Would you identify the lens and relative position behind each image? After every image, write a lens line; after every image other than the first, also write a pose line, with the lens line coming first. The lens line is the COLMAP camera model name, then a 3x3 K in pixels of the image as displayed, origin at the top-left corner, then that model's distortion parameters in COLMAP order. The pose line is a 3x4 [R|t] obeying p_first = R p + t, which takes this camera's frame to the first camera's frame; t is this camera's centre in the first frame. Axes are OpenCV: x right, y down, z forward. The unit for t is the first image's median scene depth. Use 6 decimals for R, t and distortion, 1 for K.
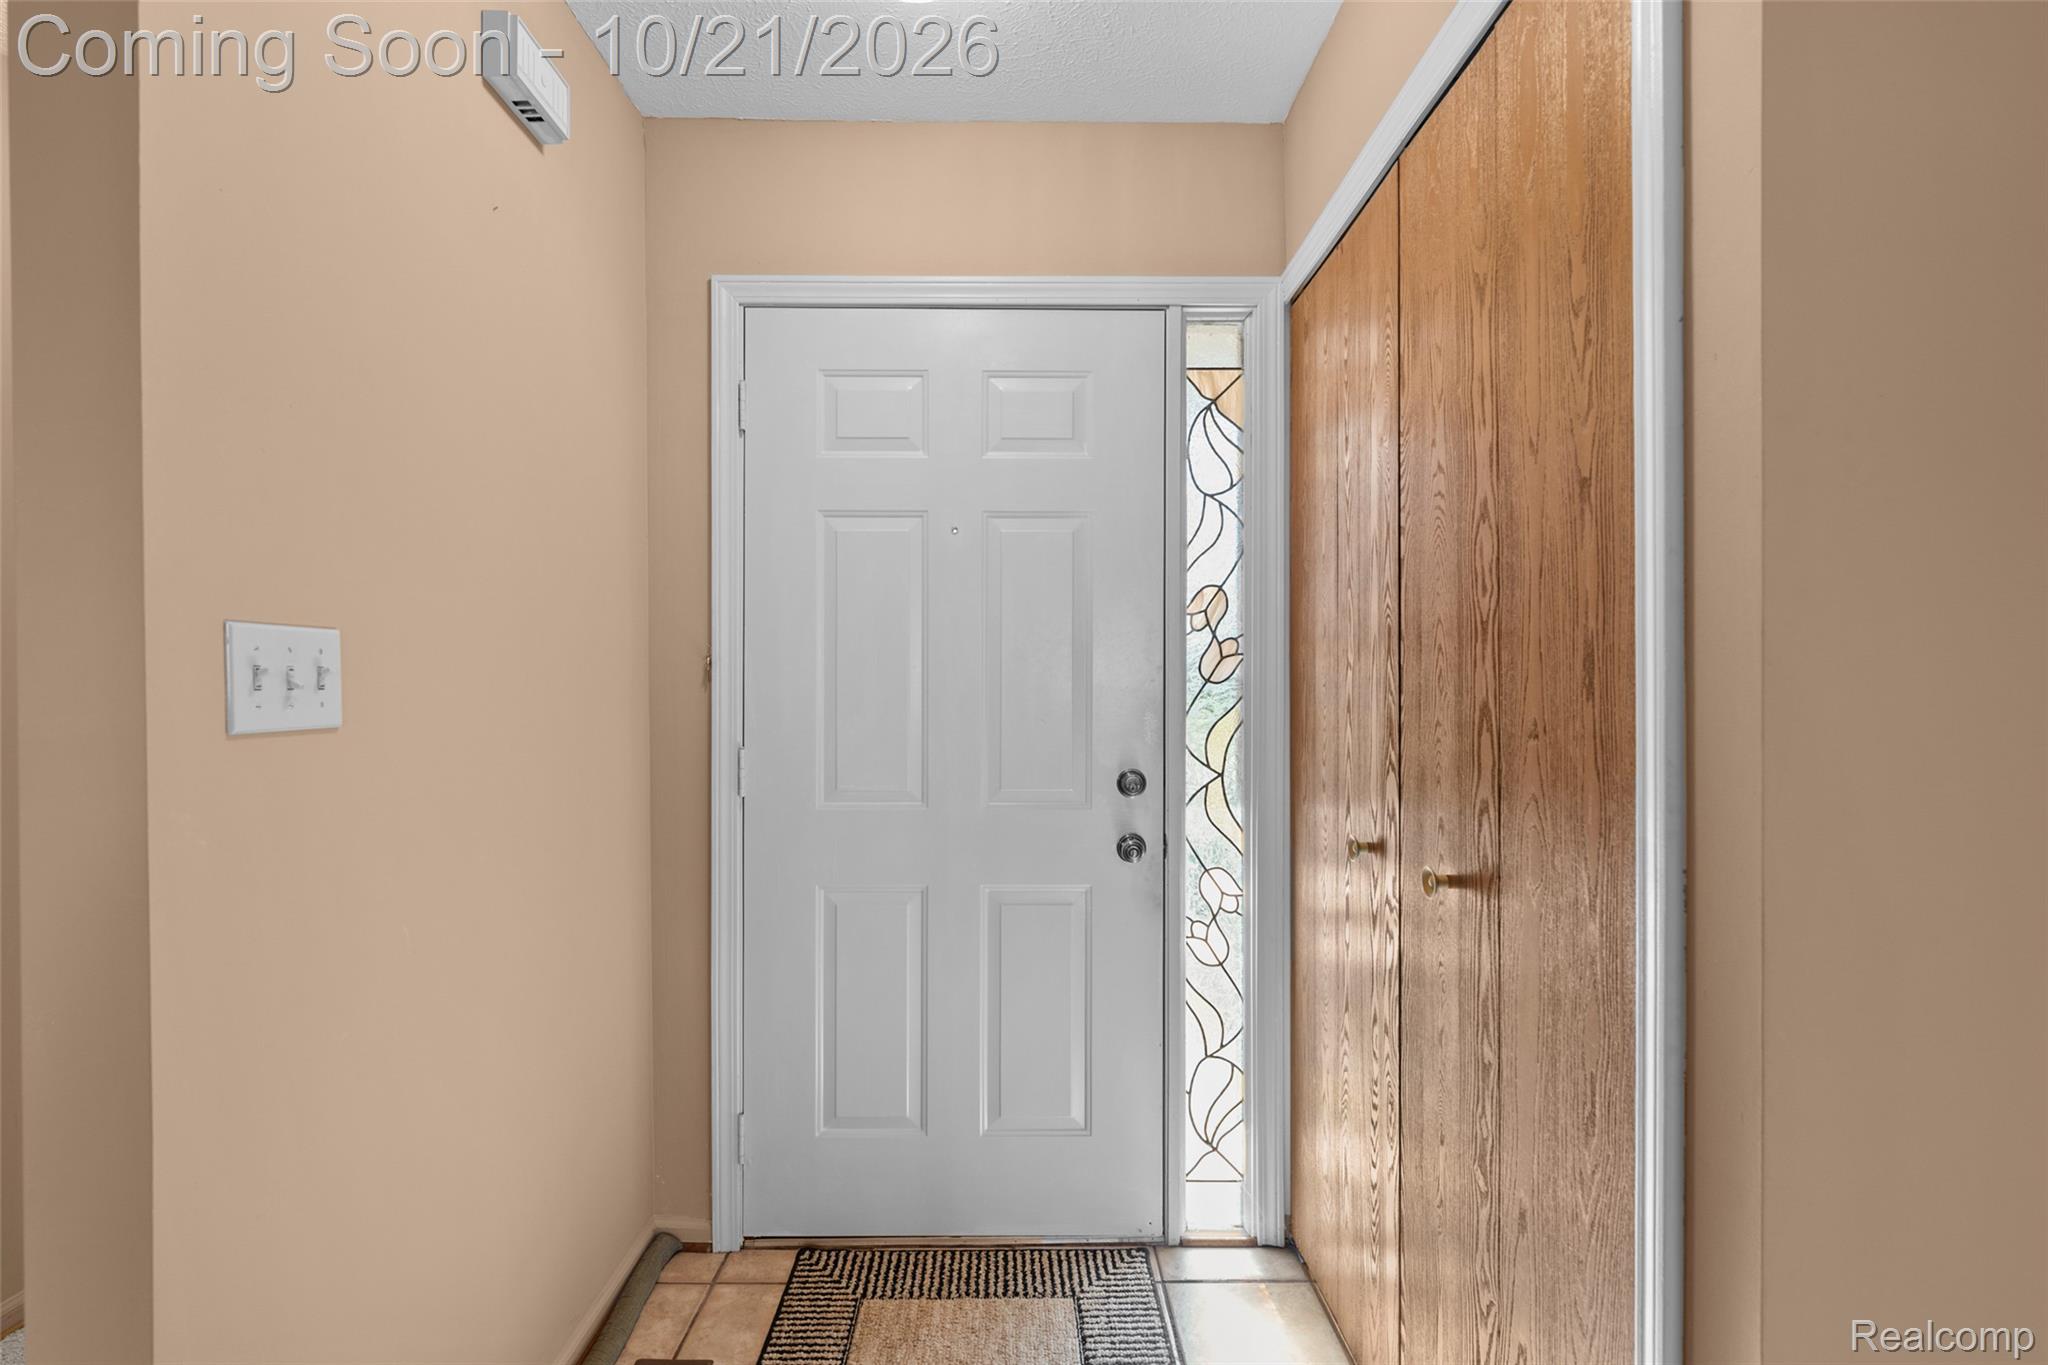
lens RADIAL K [[972.5, 0, 1024.1], [0, 972.5, 689.8], [0, 0, 1]] dist [0.000434, -0.000034]
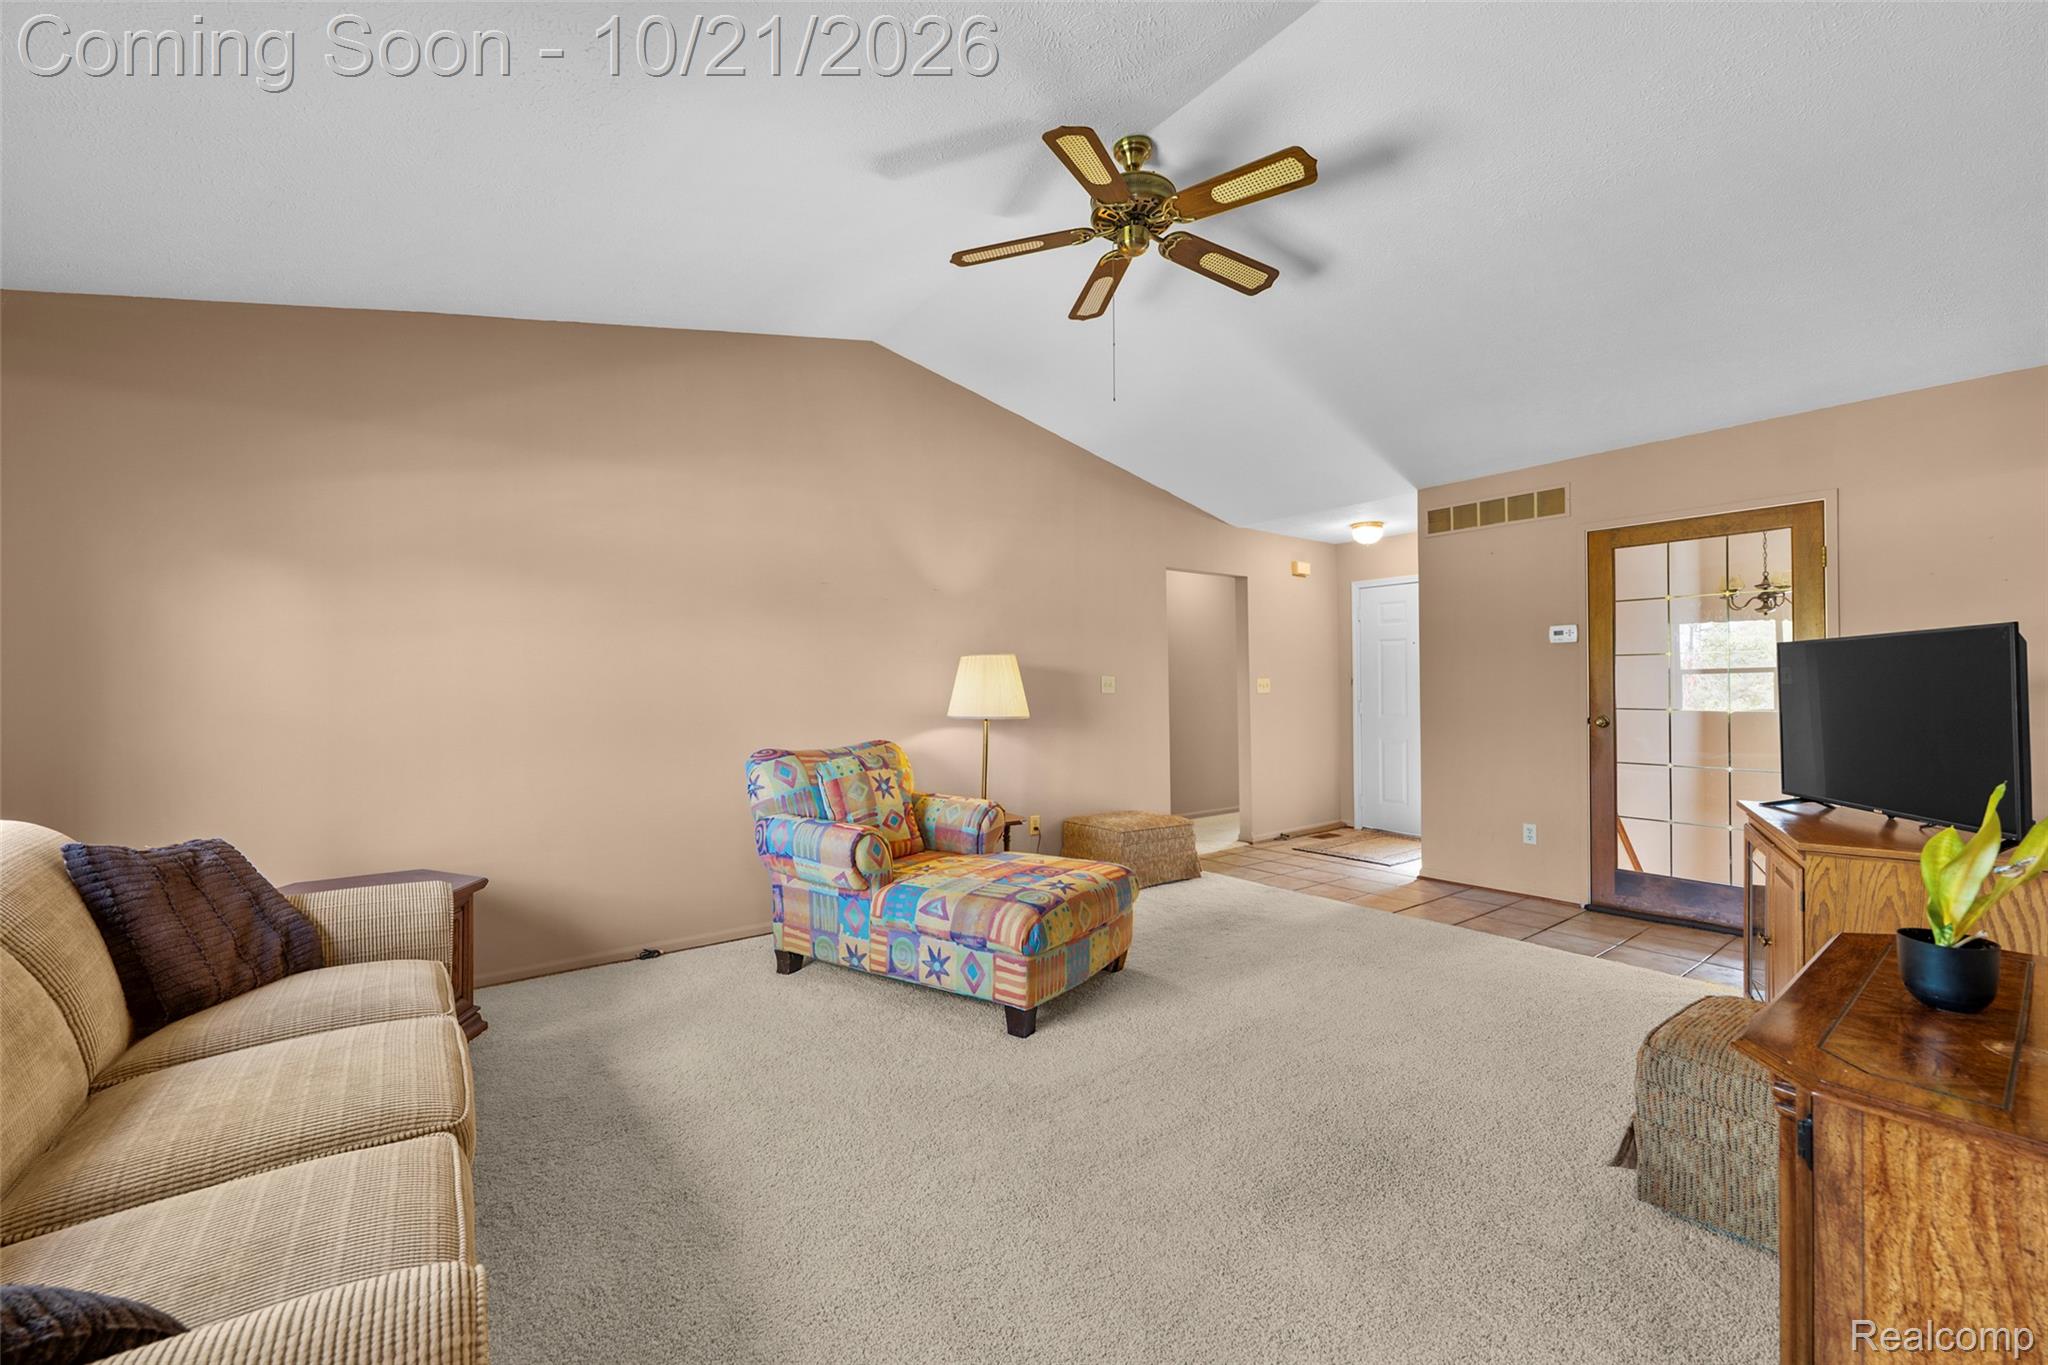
lens RADIAL K [[802.6, 0, 1024.0], [0, 802.6, 685.6], [0, 0, 1]] dist [-0.001250, 0.000290]
pose [[0.591713, -0.009205, -0.806096, 2.035147], [0.006889, 0.999956, -0.006362, 0.008538], [0.806119, -0.001789, 0.591751, -2.689052]]
